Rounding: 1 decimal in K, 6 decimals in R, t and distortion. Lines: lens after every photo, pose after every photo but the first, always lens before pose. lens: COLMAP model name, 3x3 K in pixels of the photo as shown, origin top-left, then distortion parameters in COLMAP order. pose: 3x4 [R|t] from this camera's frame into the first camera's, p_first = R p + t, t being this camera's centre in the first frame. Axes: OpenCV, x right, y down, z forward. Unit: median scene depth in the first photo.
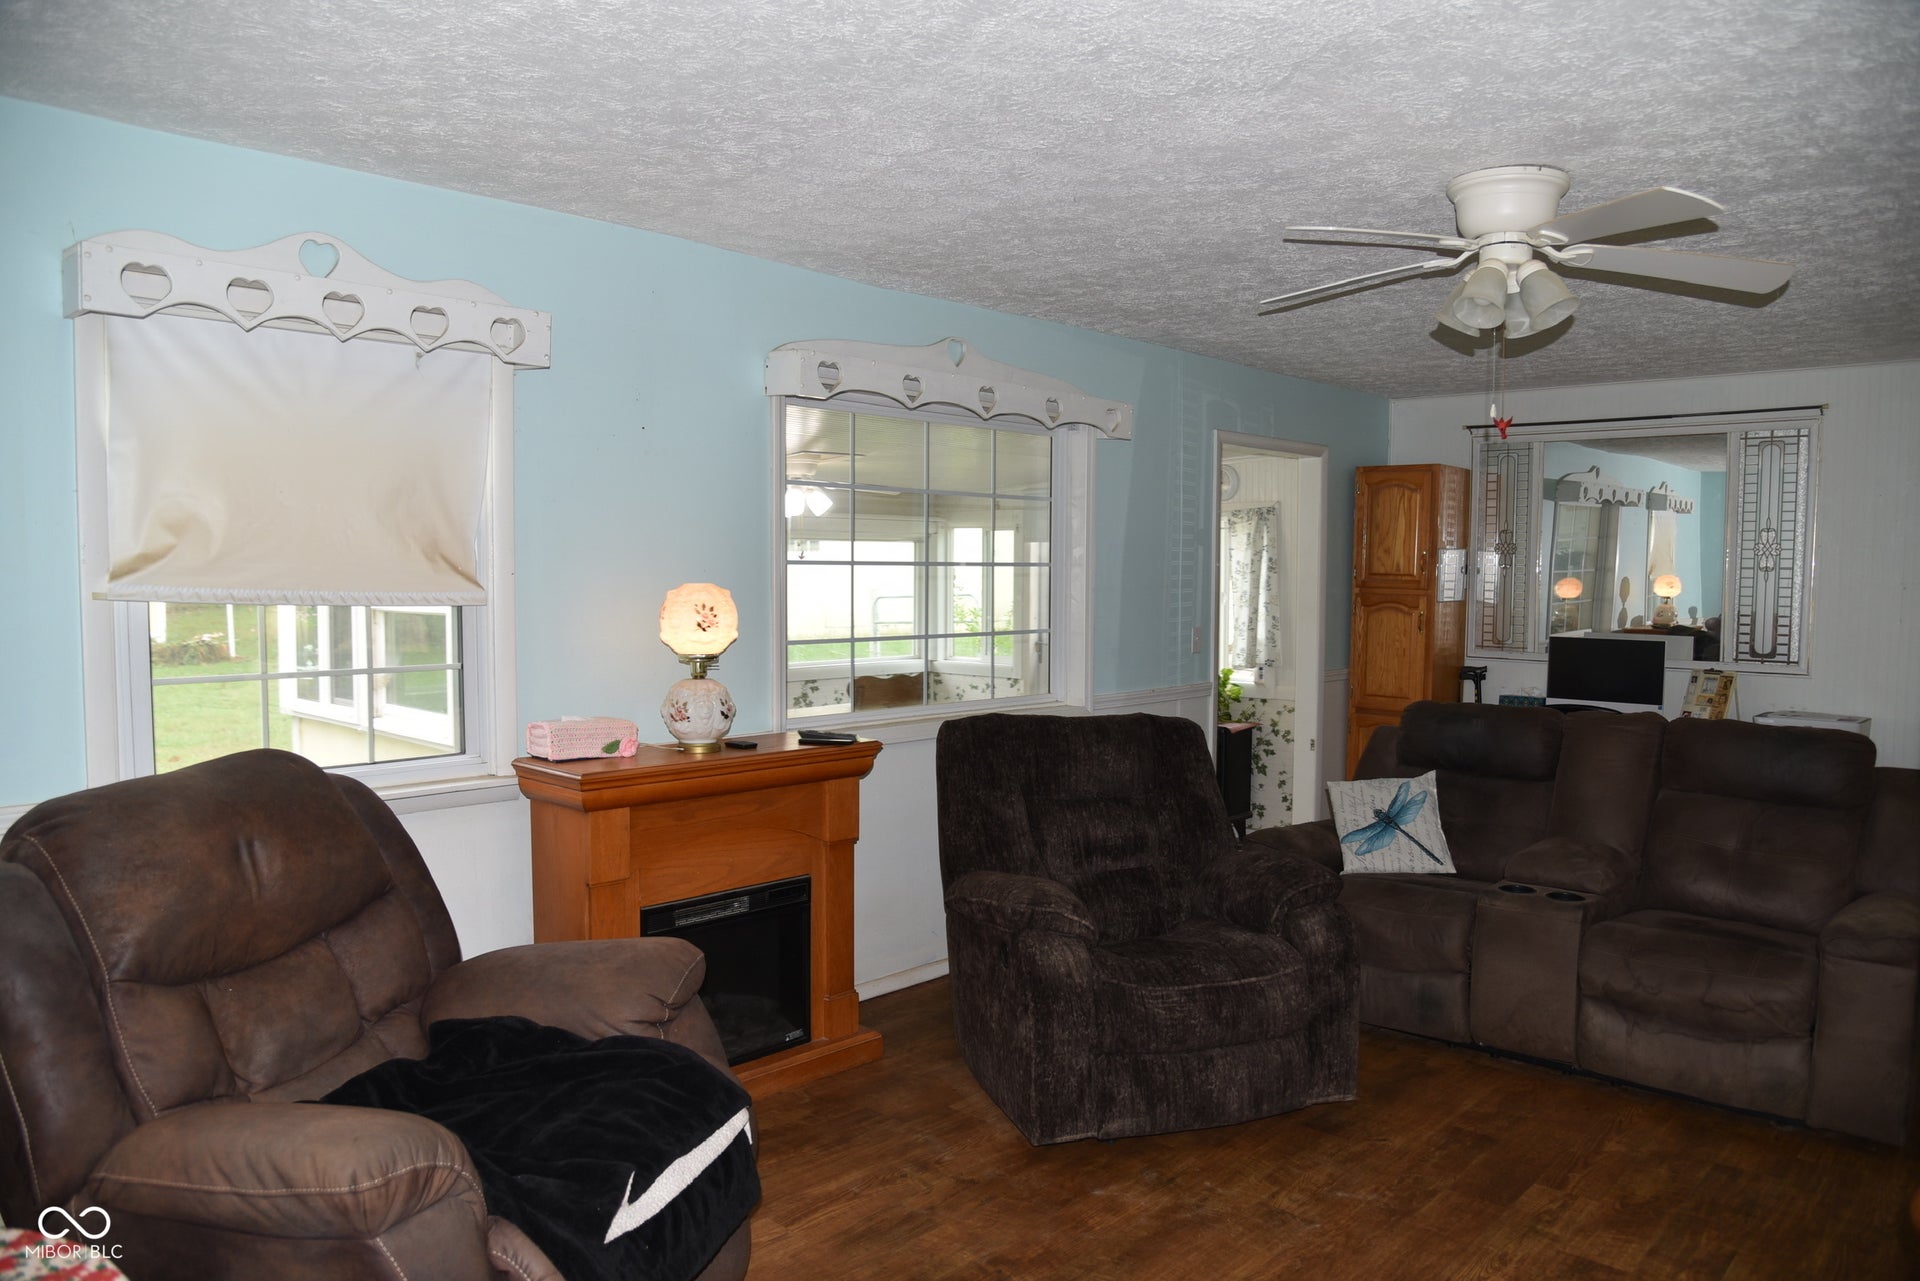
lens RADIAL K [[1330.1, 0, 952.1], [0, 1330.1, 652.9], [0, 0, 1]] dist [-0.114715, 0.069878]
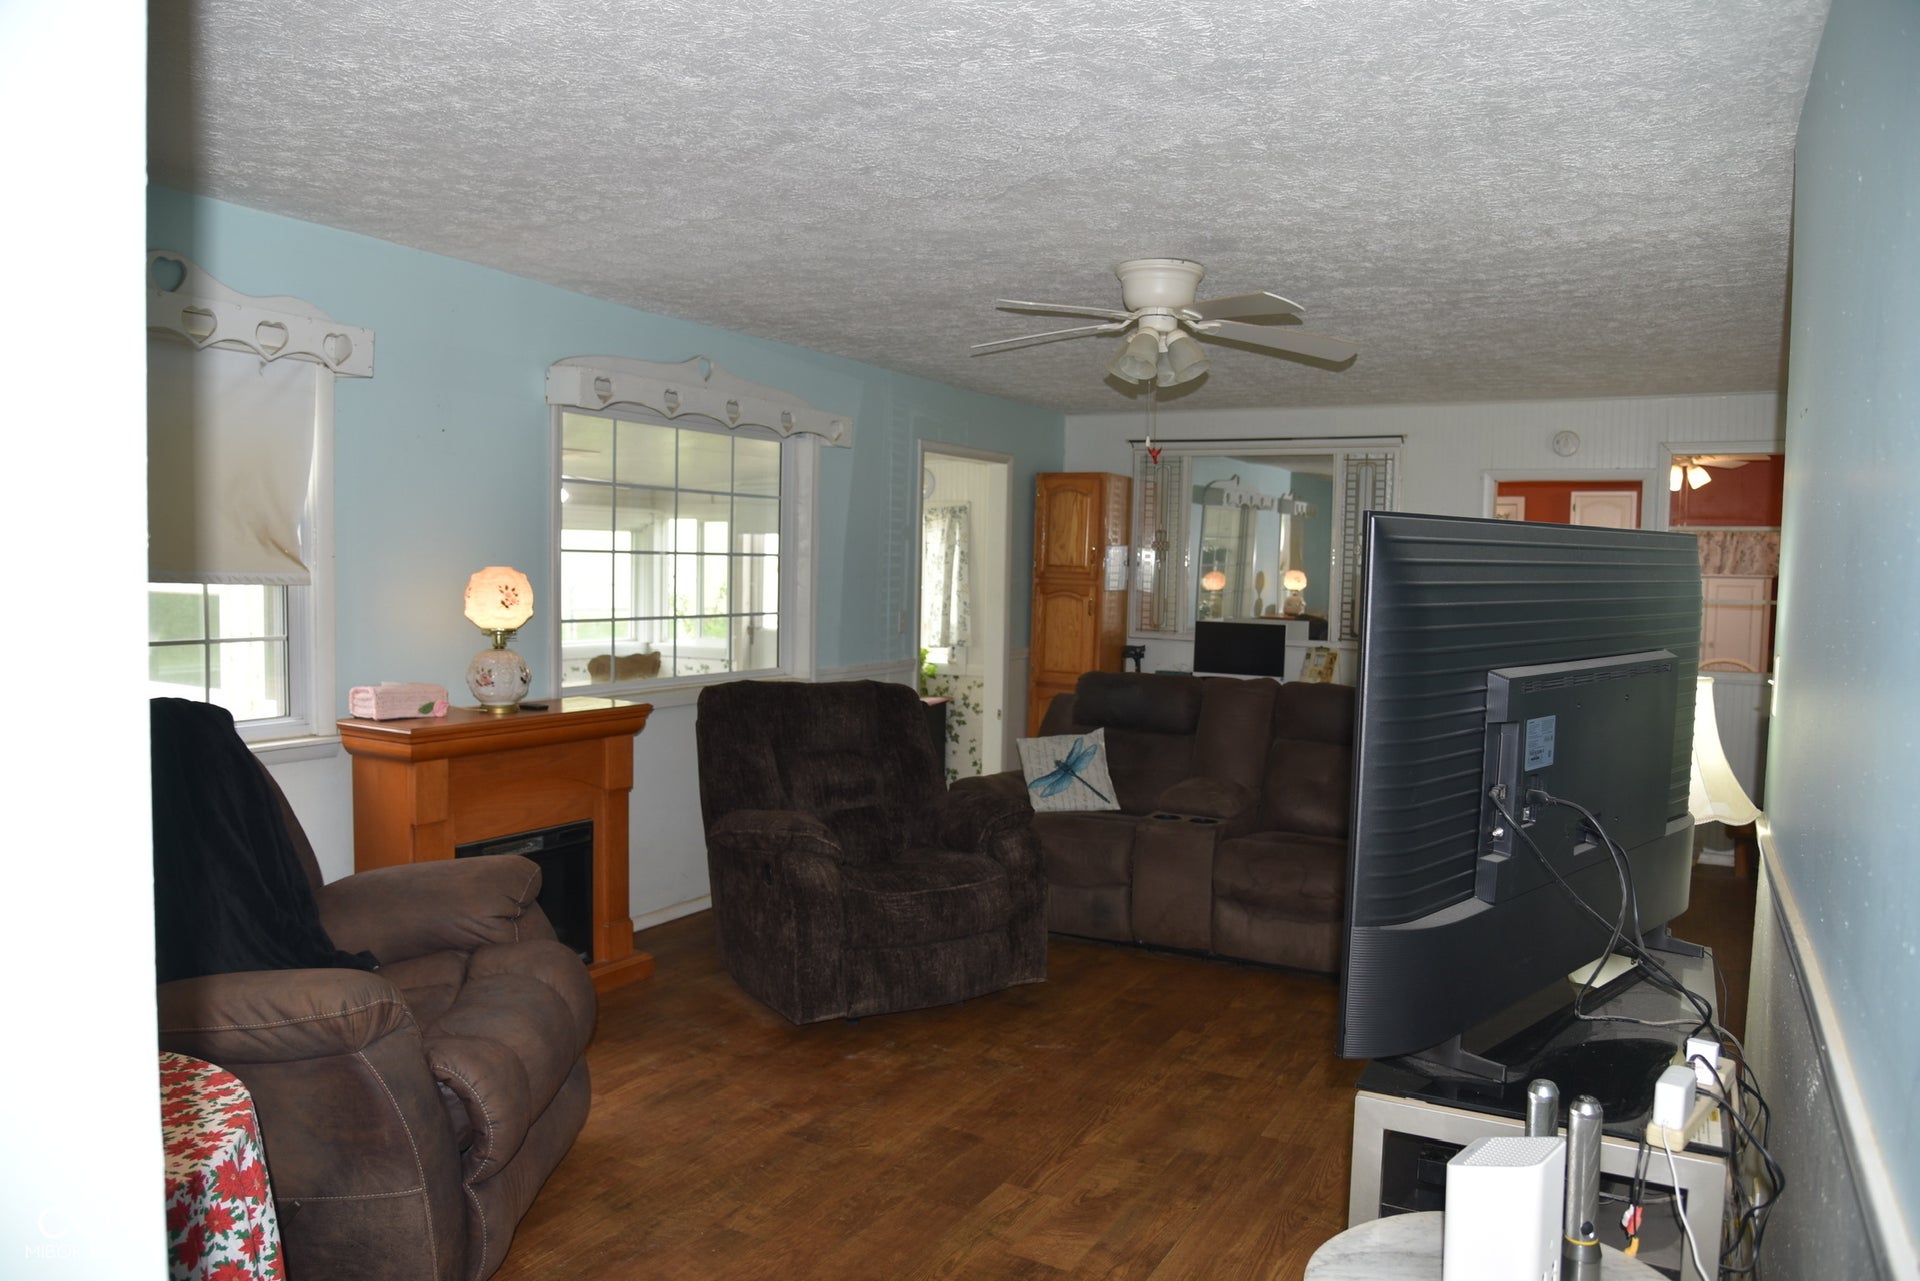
lens RADIAL K [[1330.1, 0, 960.5], [0, 1330.1, 653.0], [0, 0, 1]] dist [-0.114715, 0.069878]
pose [[0.969452, -0.002166, 0.245272, -0.087637], [0.000350, 0.999972, 0.007449, 0.015283], [-0.245282, -0.007135, 0.969426, -0.229409]]
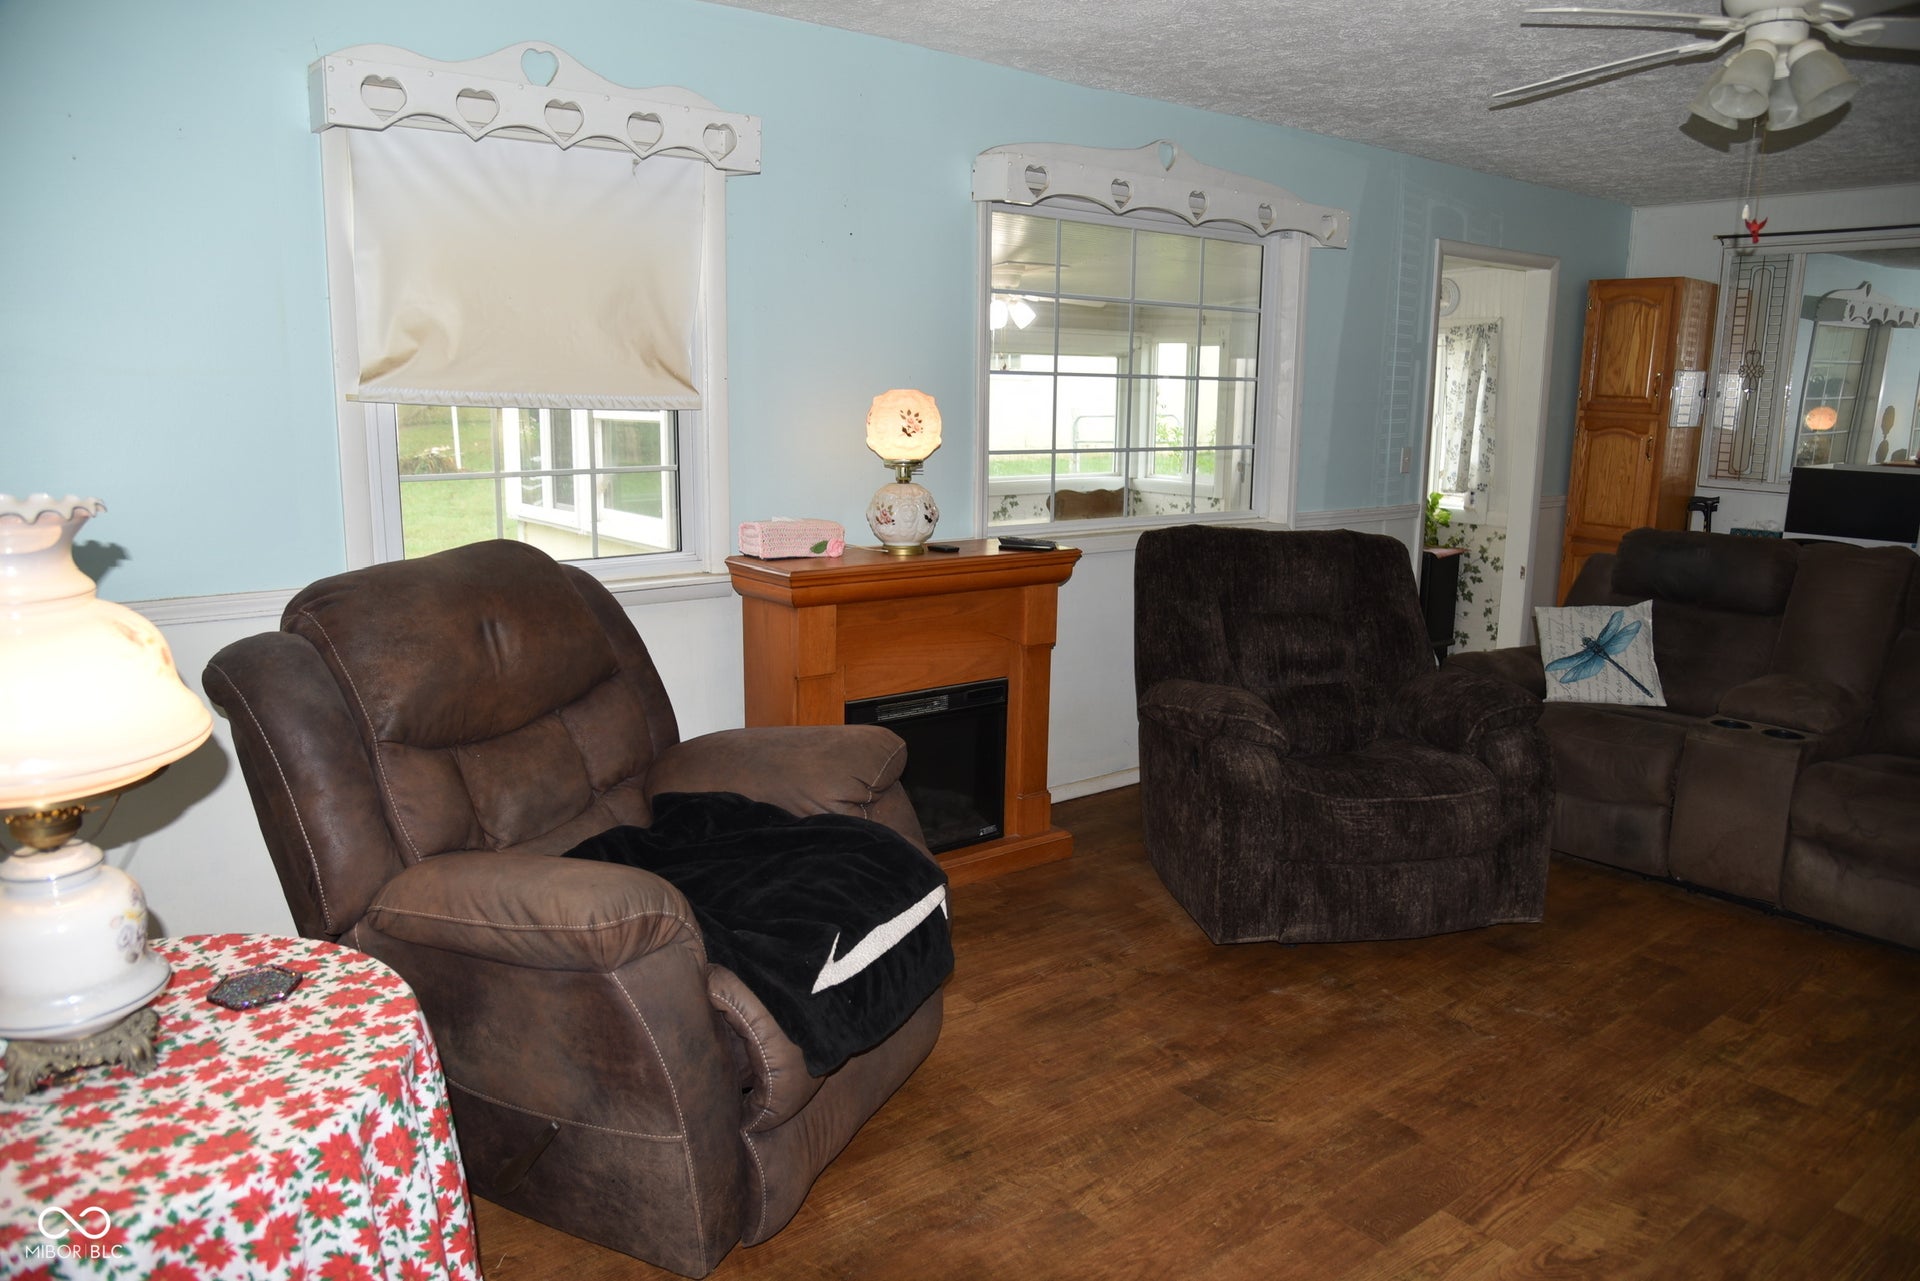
lens RADIAL K [[1330.1, 0, 949.2], [0, 1330.1, 655.3], [0, 0, 1]] dist [-0.114715, 0.069878]
pose [[0.988508, 0.036024, -0.146816, -0.000835], [-0.015861, 0.990547, 0.136253, 0.011763], [0.150337, -0.132358, 0.979735, -0.018743]]
